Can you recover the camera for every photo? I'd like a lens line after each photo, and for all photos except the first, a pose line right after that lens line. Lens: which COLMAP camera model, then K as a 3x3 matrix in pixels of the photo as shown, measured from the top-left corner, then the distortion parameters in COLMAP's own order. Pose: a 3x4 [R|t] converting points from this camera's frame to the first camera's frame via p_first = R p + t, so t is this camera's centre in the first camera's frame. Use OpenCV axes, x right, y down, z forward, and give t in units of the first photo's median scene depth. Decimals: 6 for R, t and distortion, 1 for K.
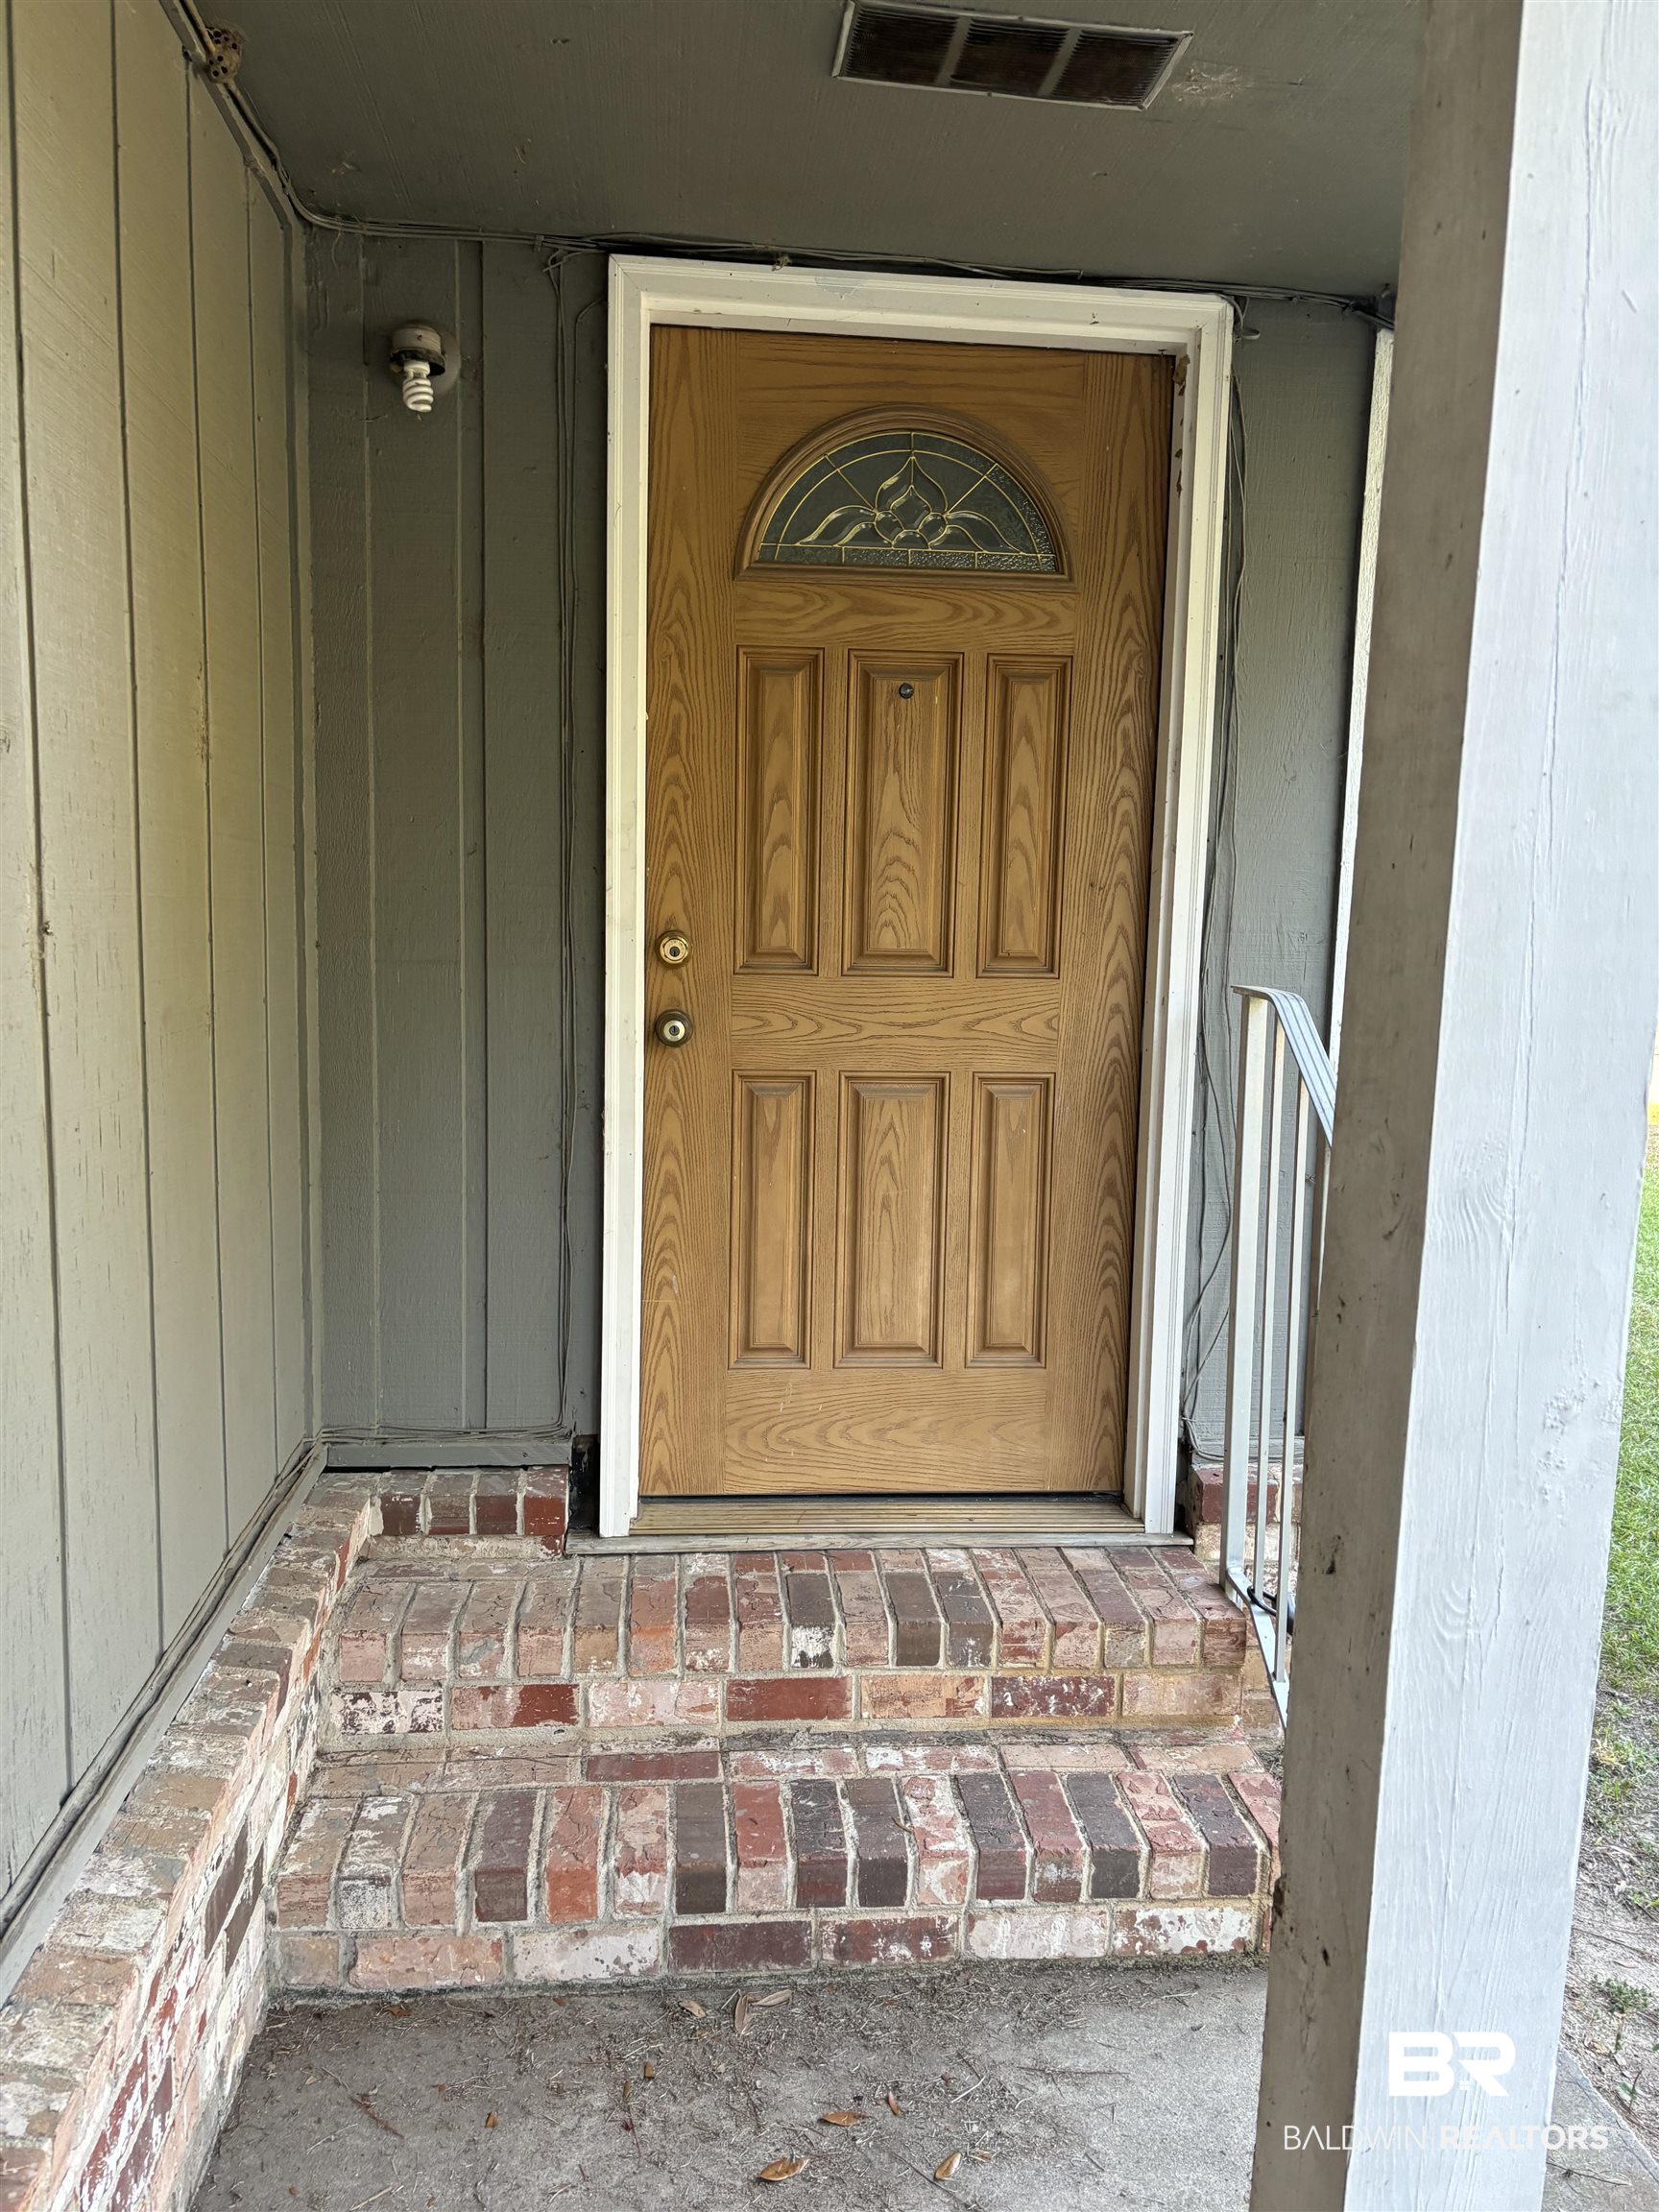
lens RADIAL K [[1652.8, 0, 826.4], [0, 1652.8, 1110.1], [0, 0, 1]] dist [0.044329, -0.055753]
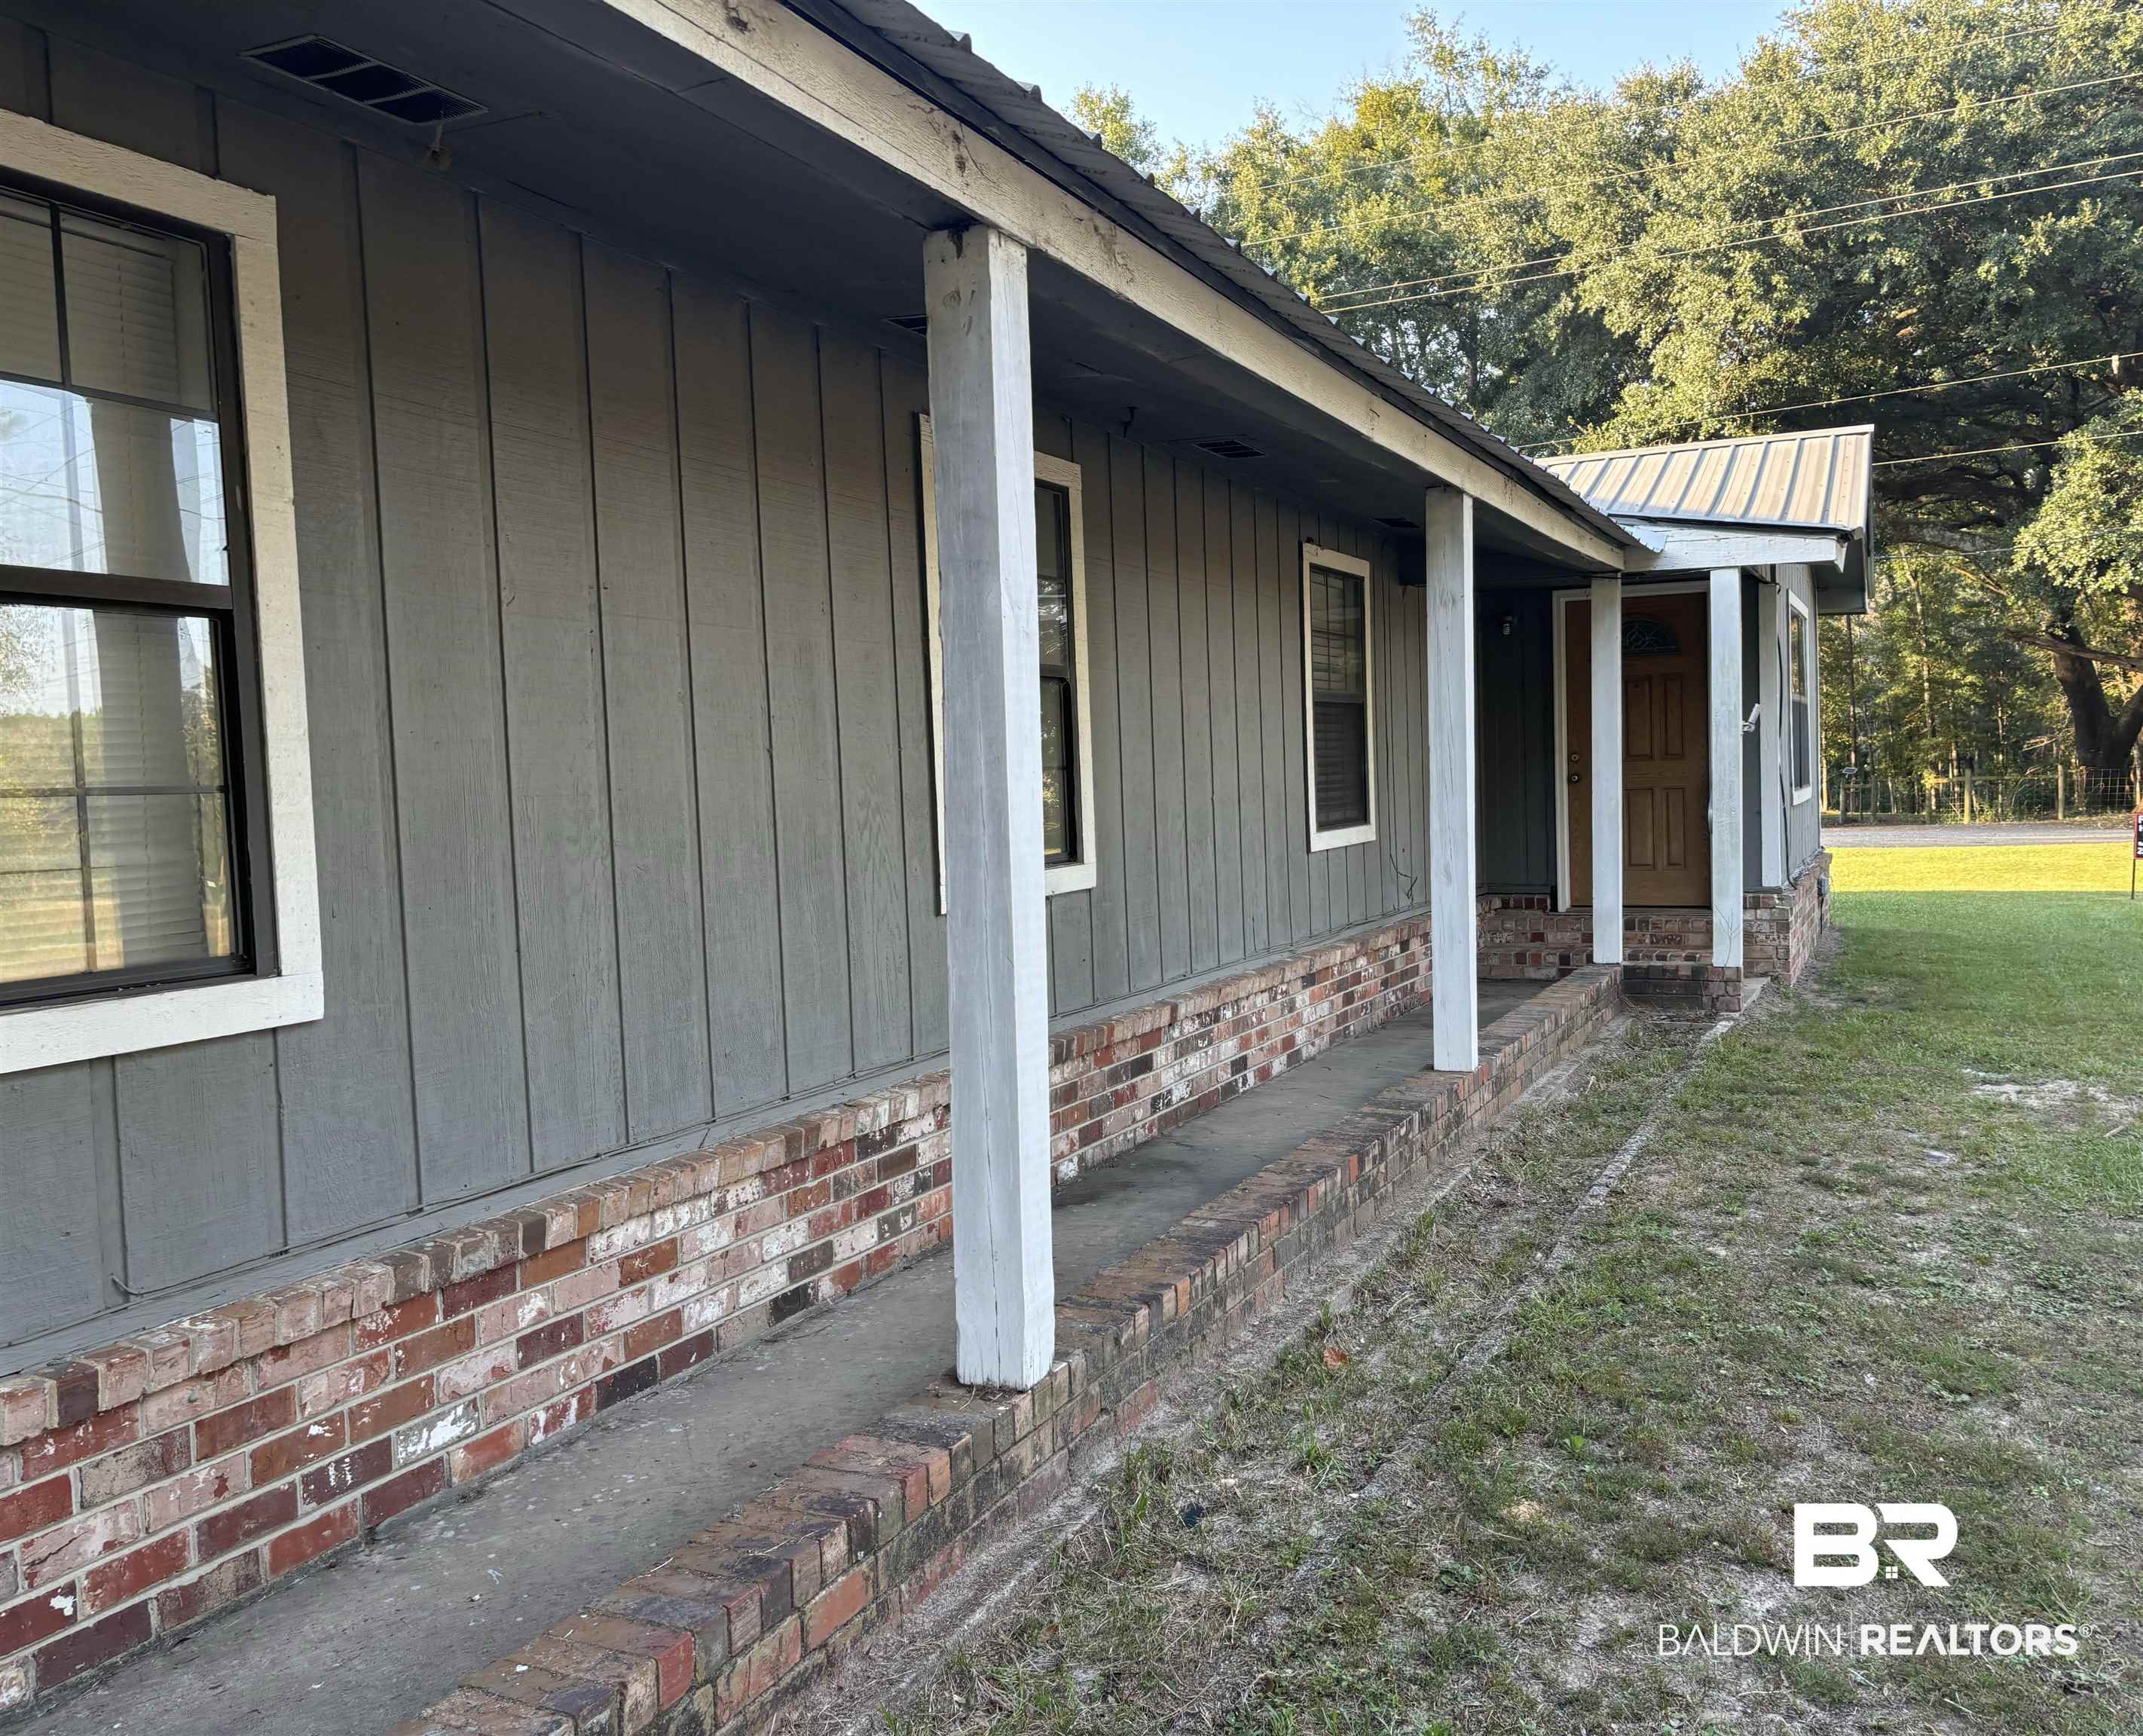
lens RADIAL K [[1622.4, 0, 1067.8], [0, 1622.4, 871.8], [0, 0, 1]] dist [-0.007945, -0.003887]
pose [[0.834920, -0.026166, -0.549749, 1.030835], [-0.009682, 0.998016, -0.062207, 0.430856], [0.550286, 0.057261, 0.833010, -2.890801]]
